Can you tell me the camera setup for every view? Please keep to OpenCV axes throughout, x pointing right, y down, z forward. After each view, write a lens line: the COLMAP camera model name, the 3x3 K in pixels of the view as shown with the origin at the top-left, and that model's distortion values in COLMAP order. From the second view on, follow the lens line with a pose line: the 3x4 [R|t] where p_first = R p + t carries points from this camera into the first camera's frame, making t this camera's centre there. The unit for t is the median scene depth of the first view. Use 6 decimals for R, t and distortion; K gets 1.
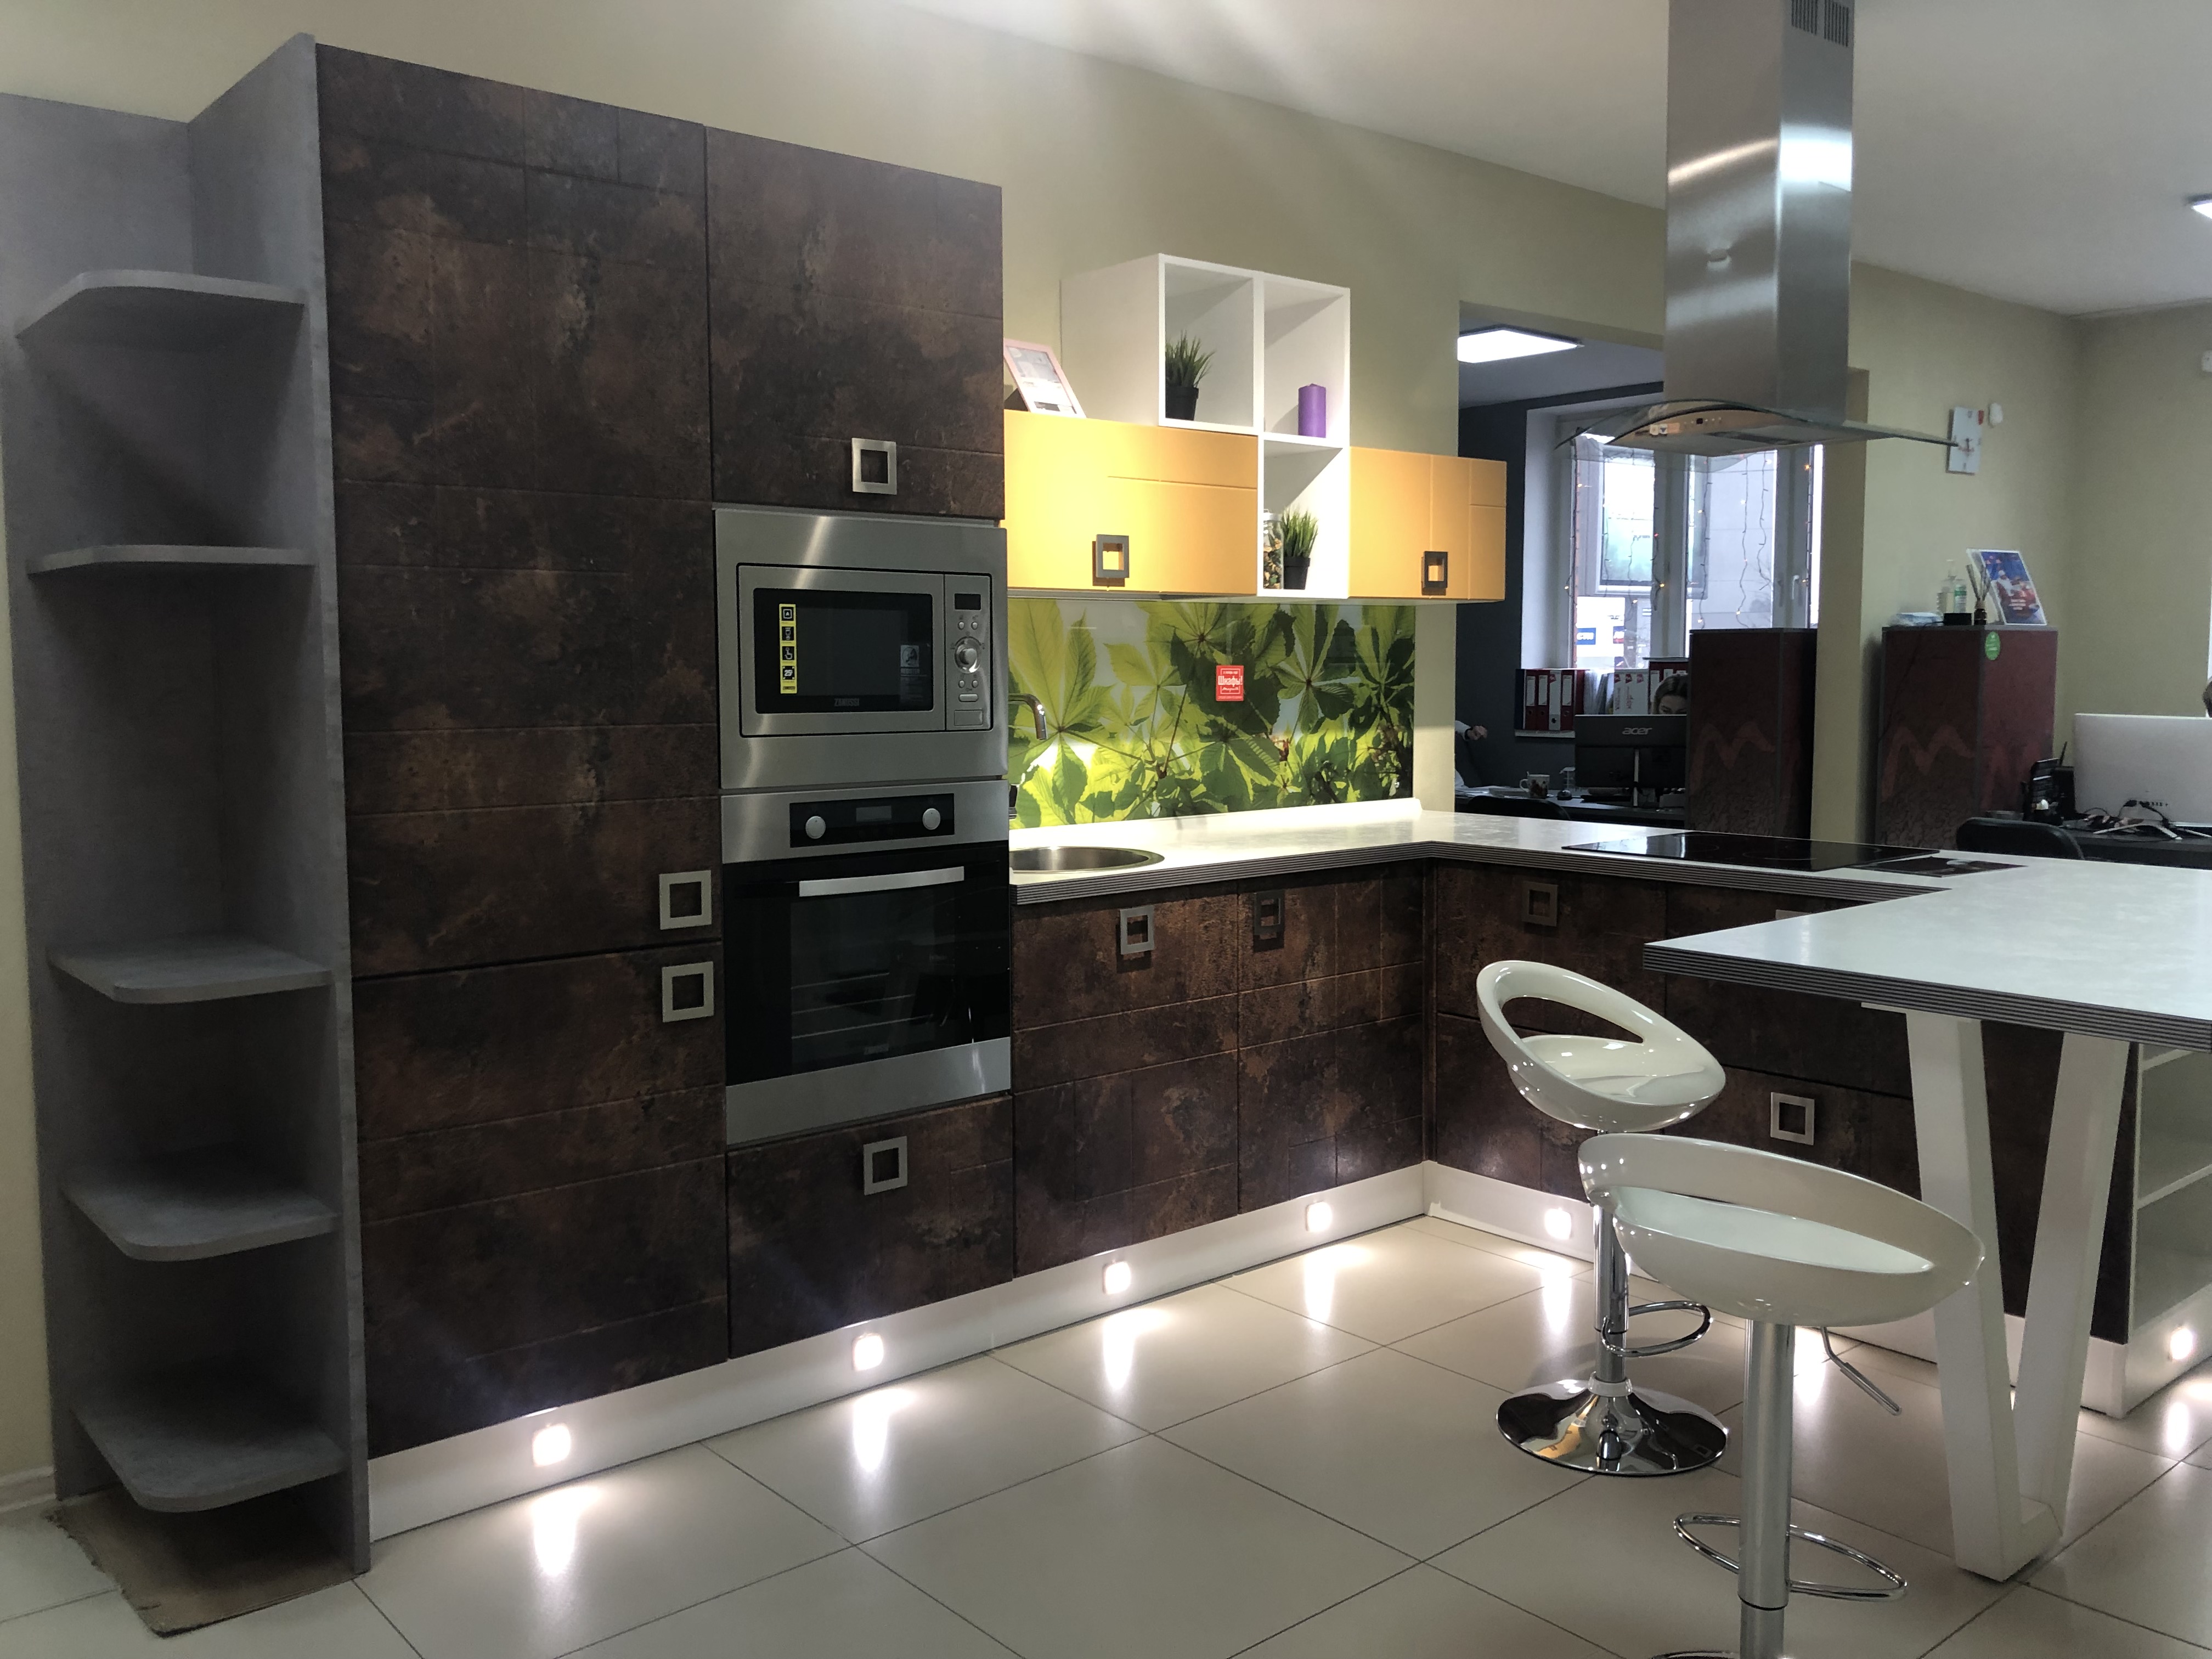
lens RADIAL K [[1803.4, 0, 1114.0], [0, 1803.4, 834.1], [0, 0, 1]] dist [0.087017, -0.262406]
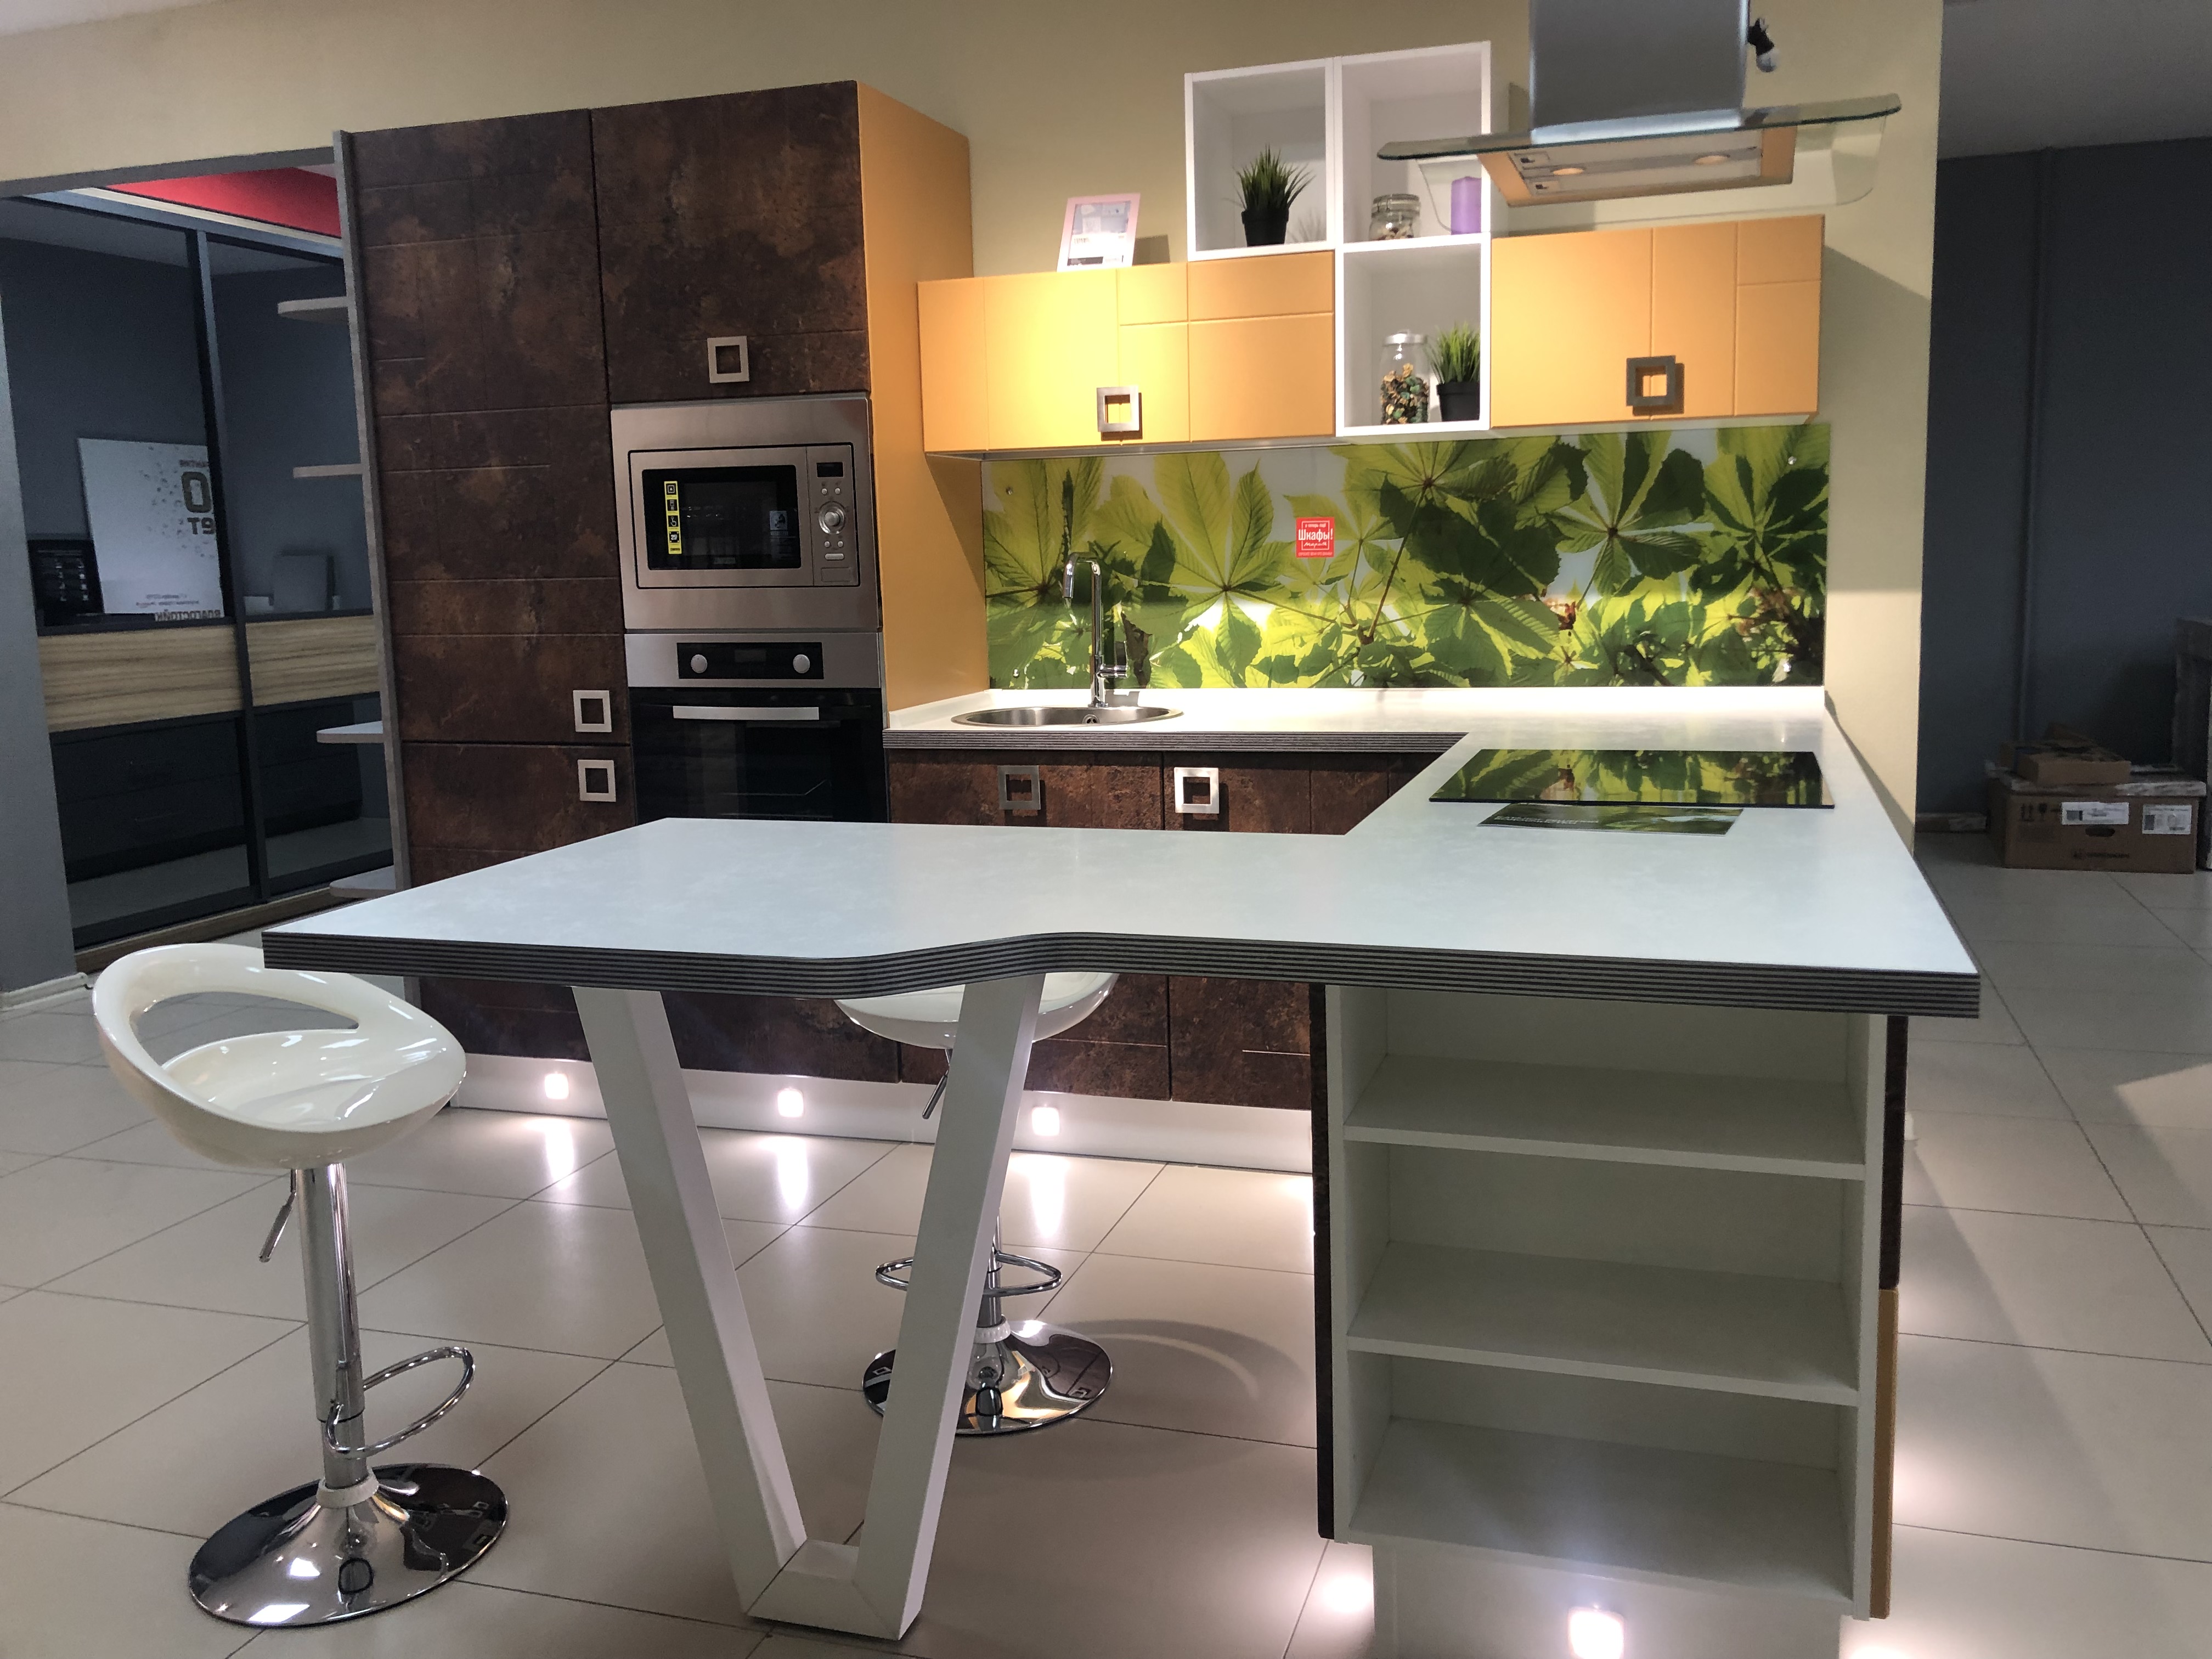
lens RADIAL K [[1840.2, 0, 1119.7], [0, 1840.2, 835.5], [0, 0, 1]] dist [0.122806, -0.366810]
pose [[0.528588, 0.124723, -0.839666, 0.881504], [-0.057870, 0.992141, 0.110941, -0.036636], [0.846904, -0.010051, 0.531652, 0.473284]]
